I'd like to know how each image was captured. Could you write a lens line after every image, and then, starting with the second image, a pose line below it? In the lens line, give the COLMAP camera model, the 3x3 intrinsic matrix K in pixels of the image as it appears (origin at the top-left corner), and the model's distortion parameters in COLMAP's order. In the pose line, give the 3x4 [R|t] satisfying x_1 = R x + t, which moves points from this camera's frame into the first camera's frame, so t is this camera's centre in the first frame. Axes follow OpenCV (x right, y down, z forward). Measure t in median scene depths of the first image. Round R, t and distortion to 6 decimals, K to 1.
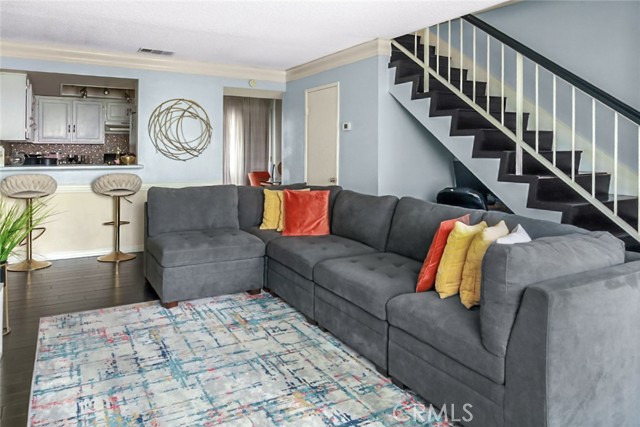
lens RADIAL K [[449.1, 0, 322.7], [0, 449.1, 211.3], [0, 0, 1]] dist [-0.003462, -0.001978]
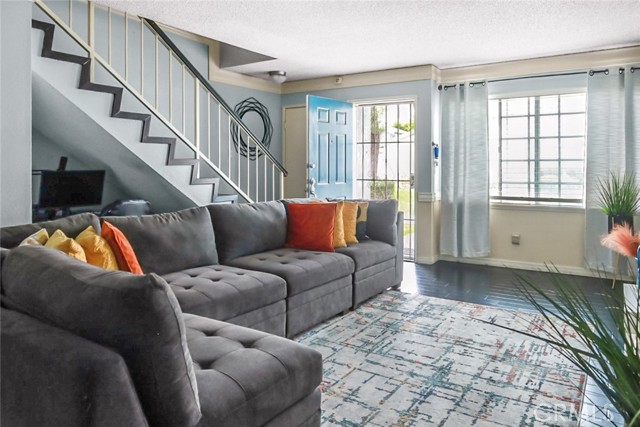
lens RADIAL K [[449.1, 0, 323.1], [0, 449.1, 215.6], [0, 0, 1]] dist [-0.003462, -0.001978]
pose [[-0.441657, -0.108275, 0.890627, -1.056126], [0.113638, 0.977945, 0.175242, -0.199798], [-0.889958, 0.178606, -0.419612, 1.575068]]
